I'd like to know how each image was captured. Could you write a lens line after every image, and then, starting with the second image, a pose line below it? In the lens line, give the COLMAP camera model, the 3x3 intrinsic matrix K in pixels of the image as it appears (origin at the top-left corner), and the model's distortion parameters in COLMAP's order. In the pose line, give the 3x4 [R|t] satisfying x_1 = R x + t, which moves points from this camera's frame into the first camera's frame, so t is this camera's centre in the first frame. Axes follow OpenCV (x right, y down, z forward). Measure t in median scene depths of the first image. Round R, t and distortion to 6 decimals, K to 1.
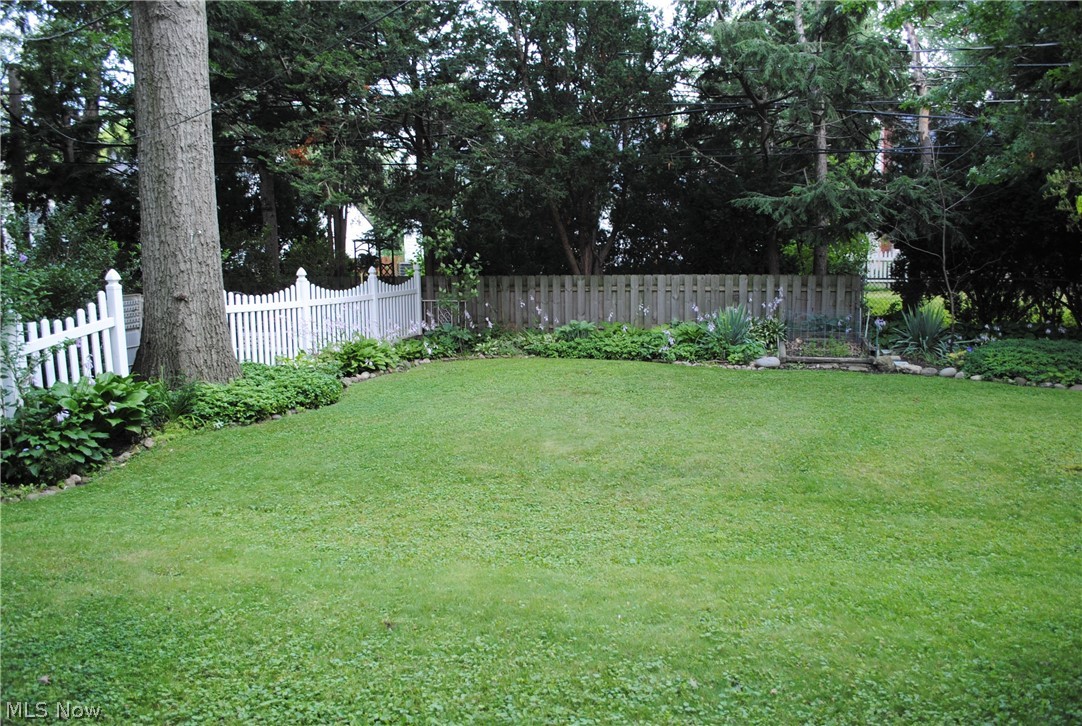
lens RADIAL K [[854.8, 0, 541.2], [0, 854.8, 363.5], [0, 0, 1]] dist [0.001902, -0.001110]
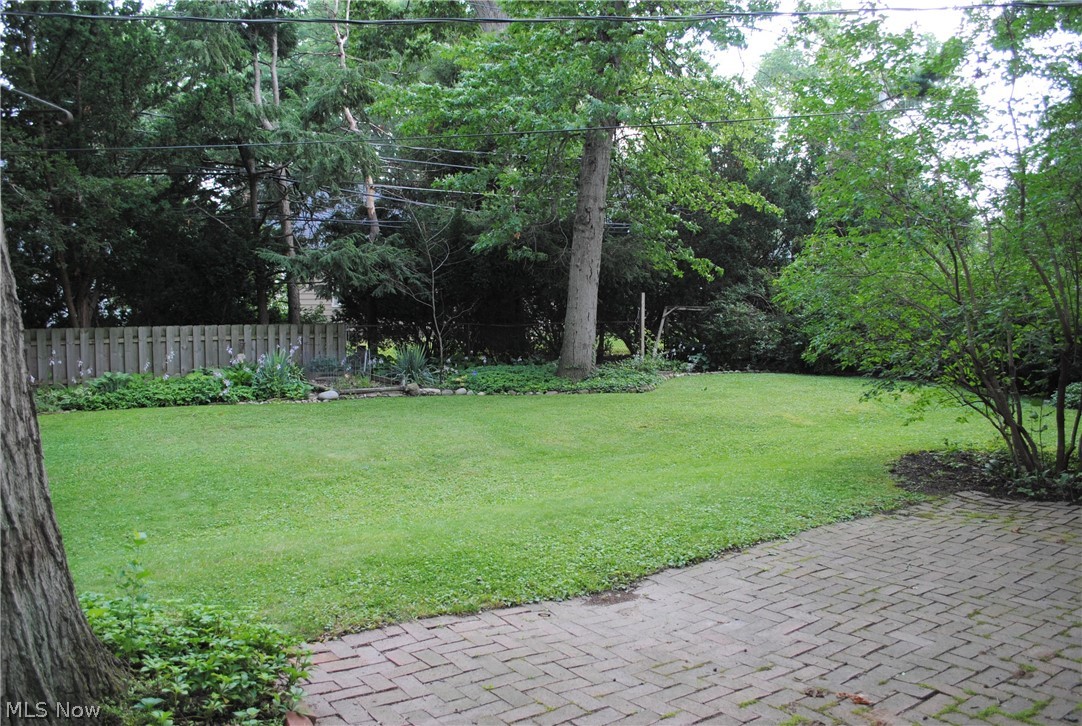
lens RADIAL K [[854.8, 0, 541.6], [0, 854.8, 362.5], [0, 0, 1]] dist [0.001902, -0.001110]
pose [[0.755272, -0.045741, 0.653813, -0.247782], [0.085958, 0.995858, -0.029626, 0.011981], [-0.649750, 0.078576, 0.756076, -0.089324]]
